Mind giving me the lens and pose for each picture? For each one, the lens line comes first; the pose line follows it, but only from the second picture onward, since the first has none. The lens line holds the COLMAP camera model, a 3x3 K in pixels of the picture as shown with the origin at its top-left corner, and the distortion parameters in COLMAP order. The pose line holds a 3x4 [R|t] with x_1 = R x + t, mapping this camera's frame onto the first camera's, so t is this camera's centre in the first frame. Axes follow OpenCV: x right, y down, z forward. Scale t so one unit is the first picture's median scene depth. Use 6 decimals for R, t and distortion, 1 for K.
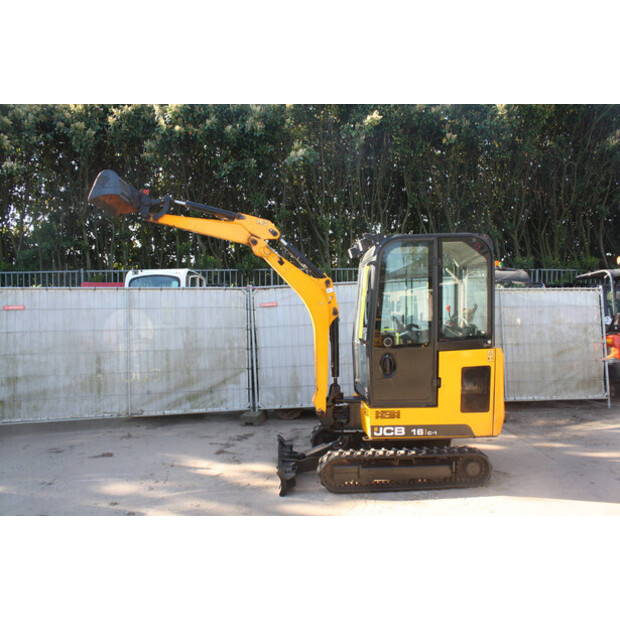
lens RADIAL K [[522.2, 0, 318.1], [0, 522.2, 319.4], [0, 0, 1]] dist [-0.176695, 0.152235]
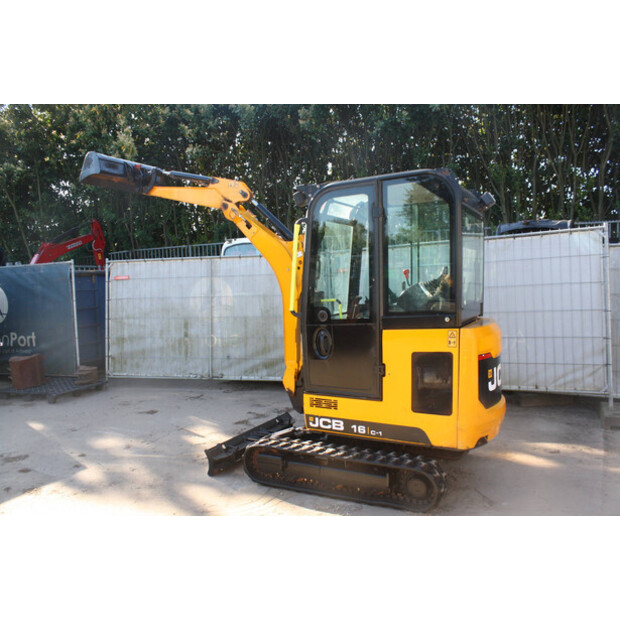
lens RADIAL K [[522.2, 0, 318.1], [0, 522.2, 319.4], [0, 0, 1]] dist [-0.176695, 0.152235]
pose [[0.861263, 0.029050, -0.507328, 0.351667], [0.005967, 0.997718, 0.067261, -0.003941], [0.508124, -0.060956, 0.859124, 0.187135]]
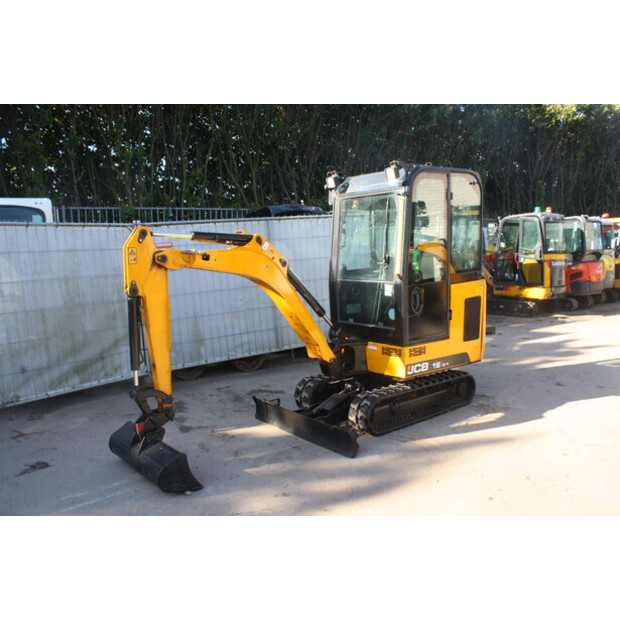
lens RADIAL K [[522.2, 0, 318.1], [0, 522.2, 319.4], [0, 0, 1]] dist [-0.176695, 0.152235]
pose [[0.839442, -0.085419, 0.536694, -0.346635], [0.031219, 0.993519, 0.109297, 0.008014], [-0.542552, -0.074994, 0.836668, 0.188948]]
